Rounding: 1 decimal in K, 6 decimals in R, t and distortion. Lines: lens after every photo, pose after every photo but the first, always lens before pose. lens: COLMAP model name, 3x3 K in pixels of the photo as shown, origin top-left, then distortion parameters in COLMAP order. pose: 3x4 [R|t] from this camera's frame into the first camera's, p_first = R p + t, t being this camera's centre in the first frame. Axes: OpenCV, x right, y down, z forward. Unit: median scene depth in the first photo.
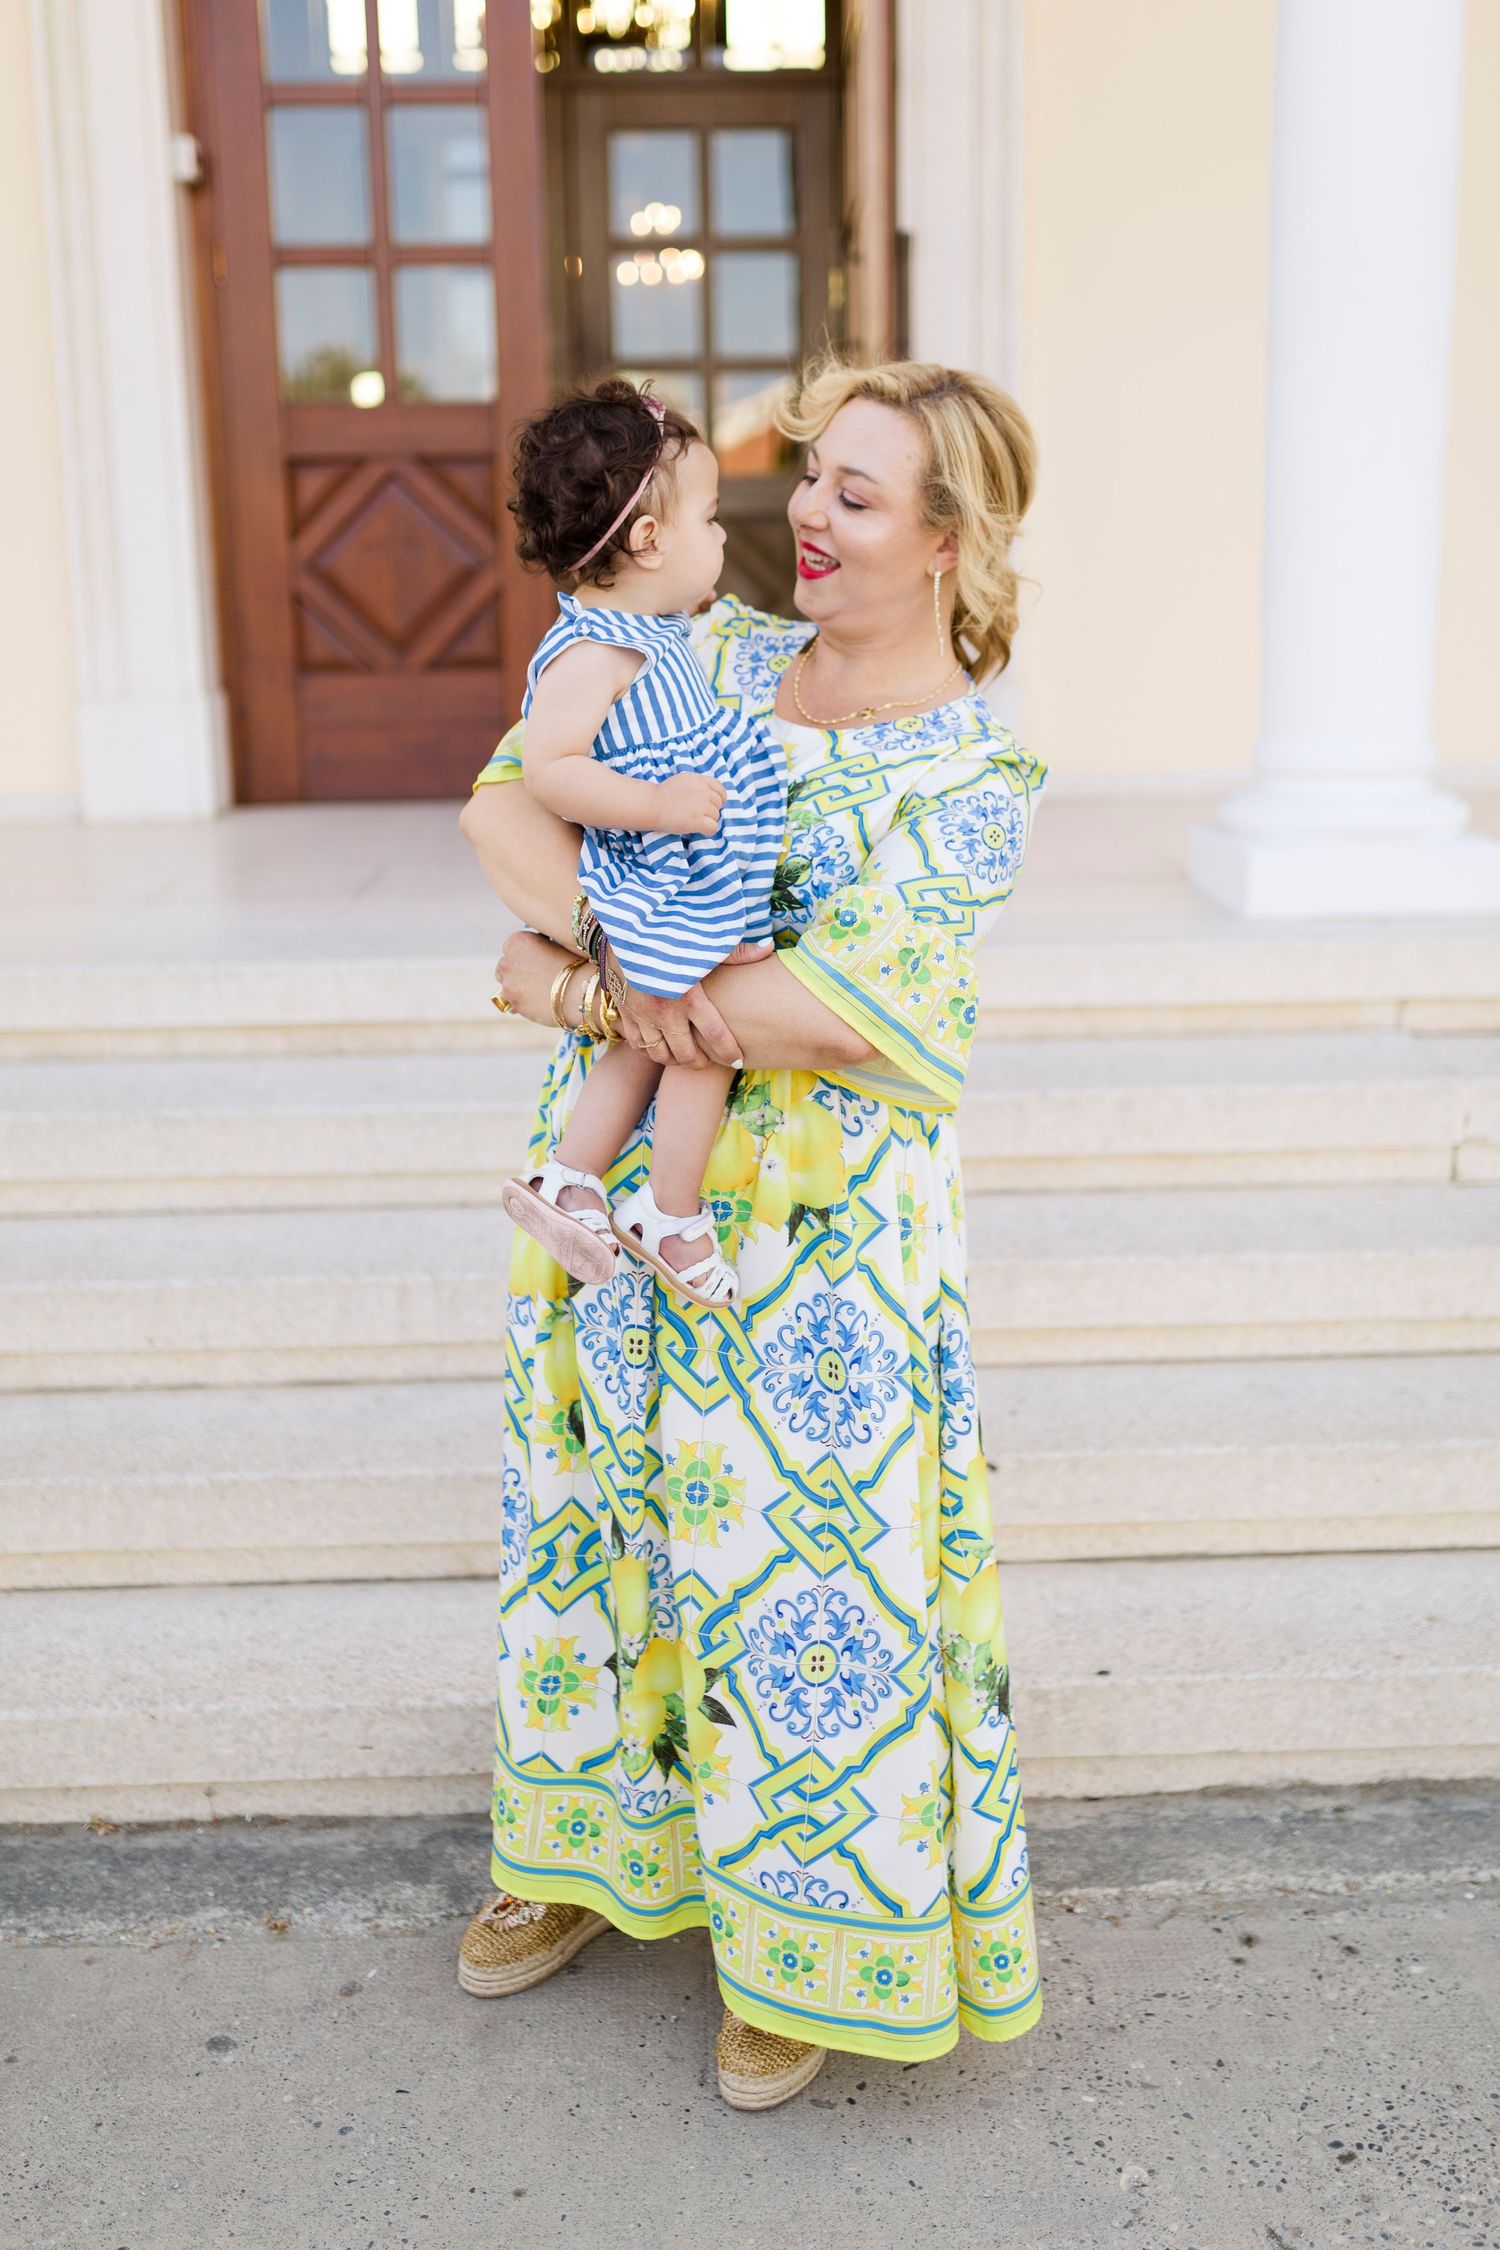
lens RADIAL K [[2205.8, 0, 735.1], [0, 2205.8, 1062.7], [0, 0, 1]] dist [-0.002411, 0.006866]
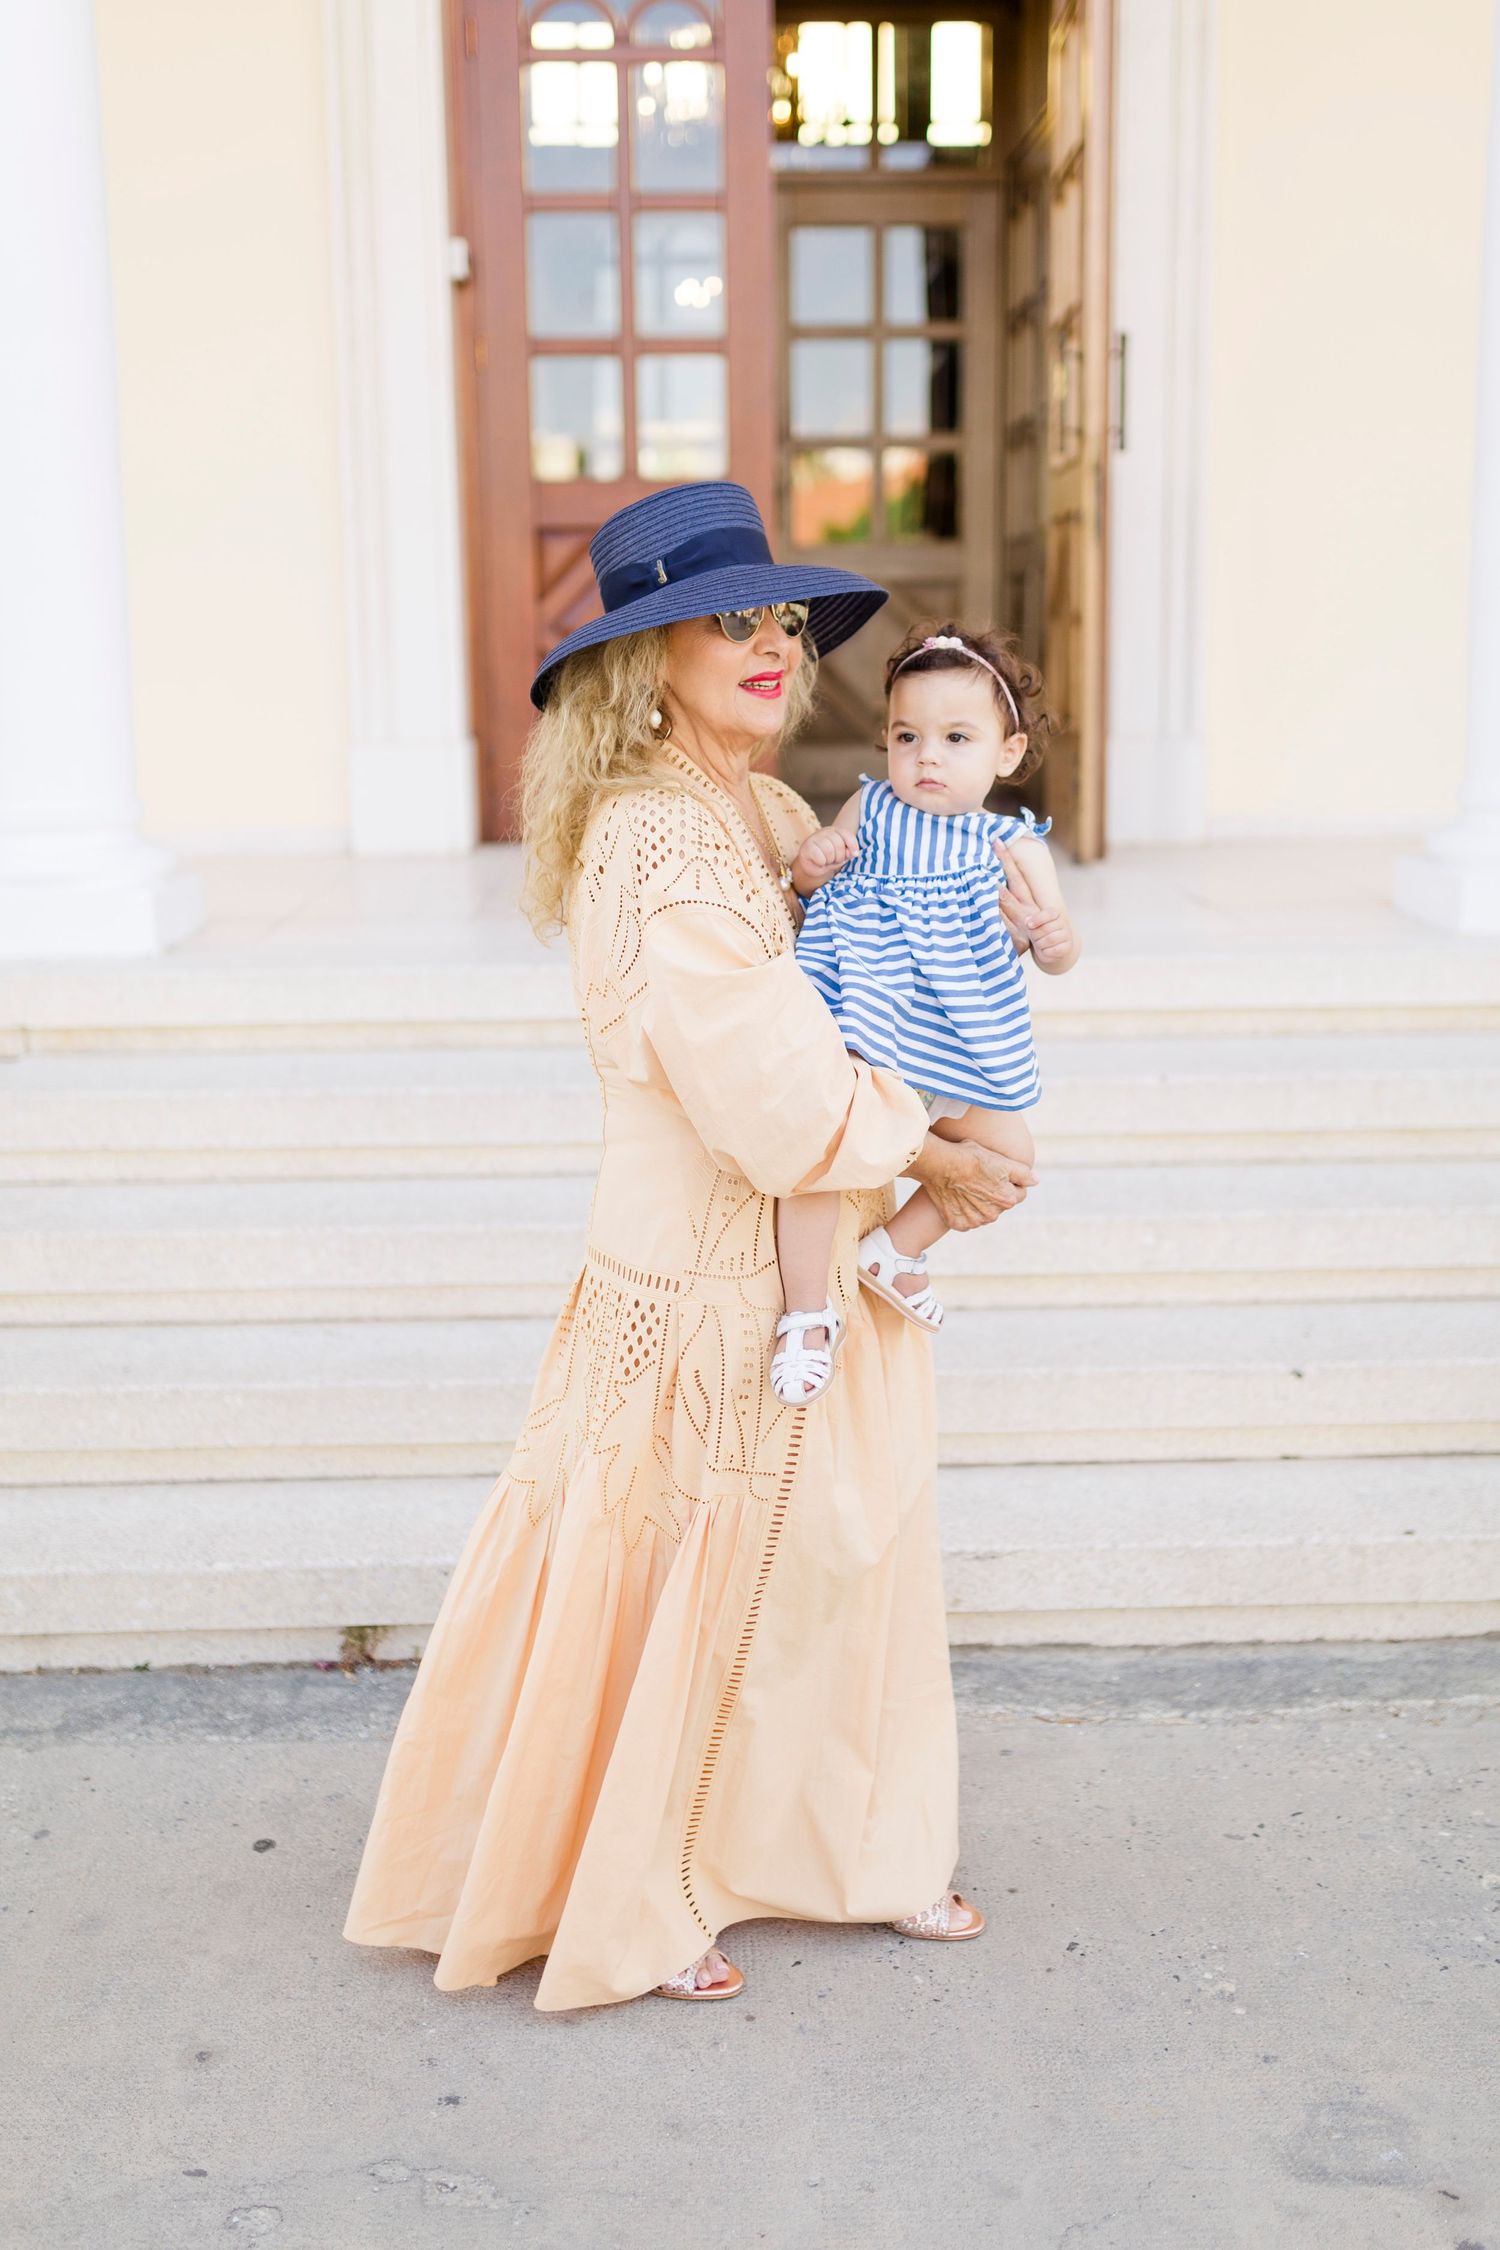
lens RADIAL K [[2151.6, 0, 843.1], [0, 2151.6, 1065.4], [0, 0, 1]] dist [-0.002406, 0.005675]
pose [[0.999975, 0.005013, 0.004943, -0.147431], [-0.004903, 0.999744, -0.022106, 0.045902], [-0.005053, 0.022081, 0.999743, -0.182577]]
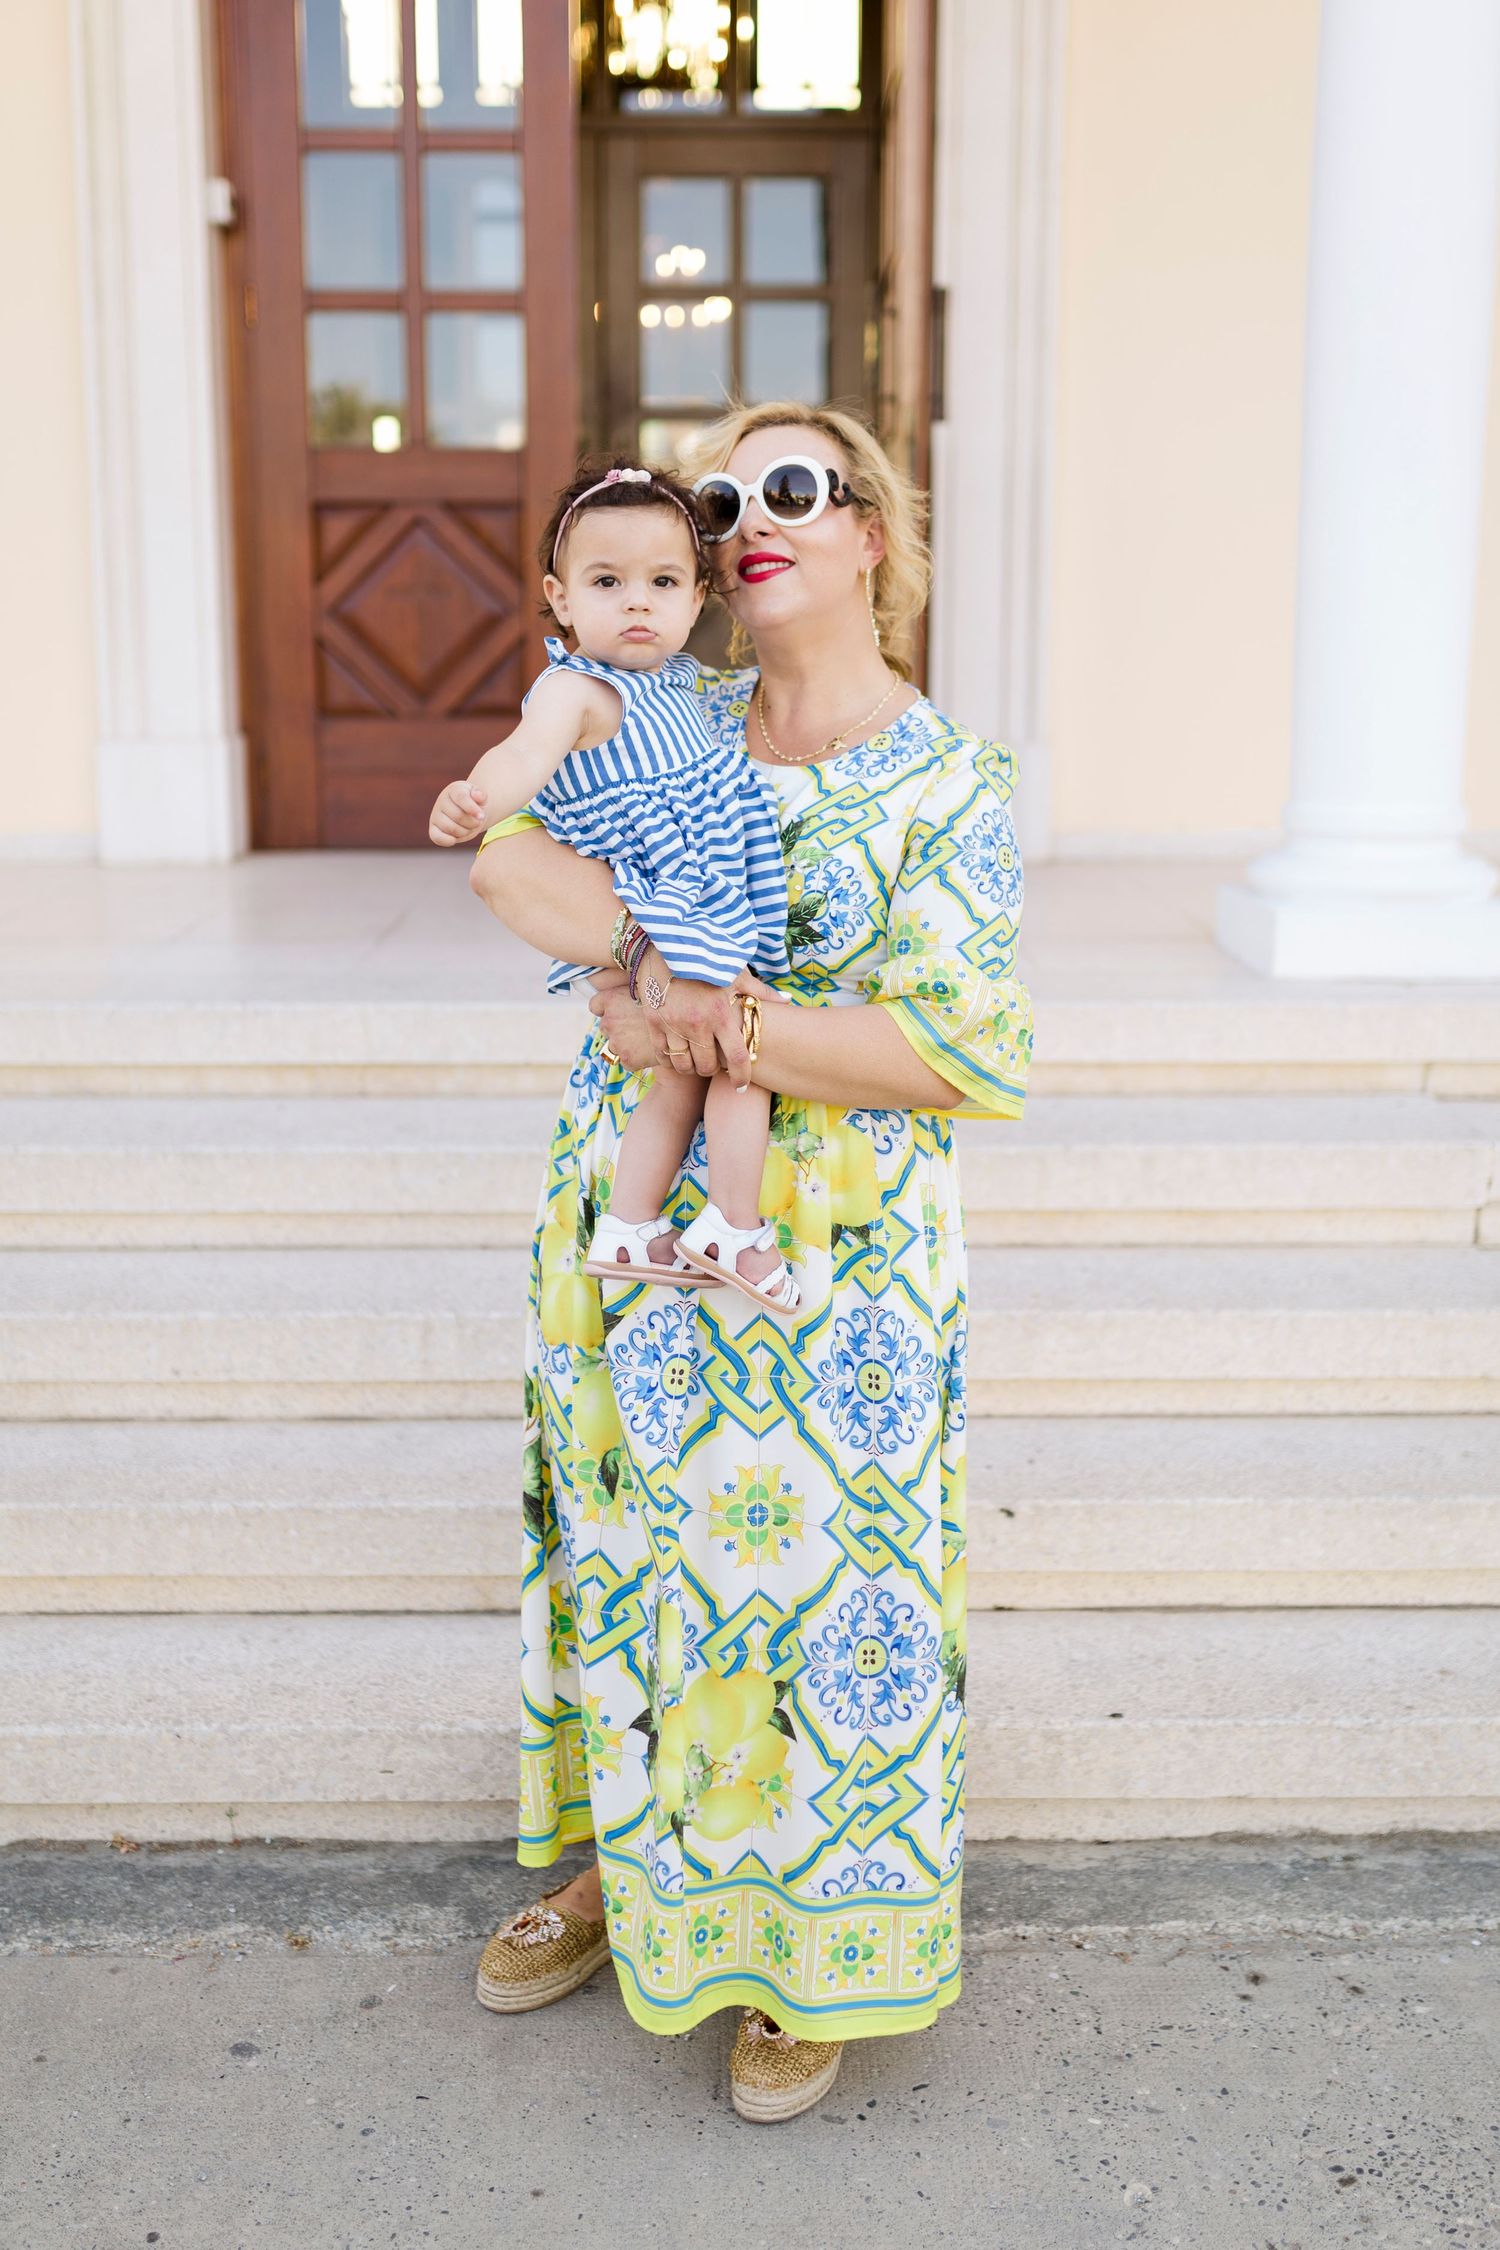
lens RADIAL K [[2281.7, 0, 718.5], [0, 2281.7, 1080.9], [0, 0, 1]] dist [-0.000414, 0.004872]
pose [[0.999722, 0.020137, -0.012274, -0.007889], [-0.020392, 0.999572, -0.020985, 0.011463], [0.011846, 0.021230, 0.999704, -0.051556]]
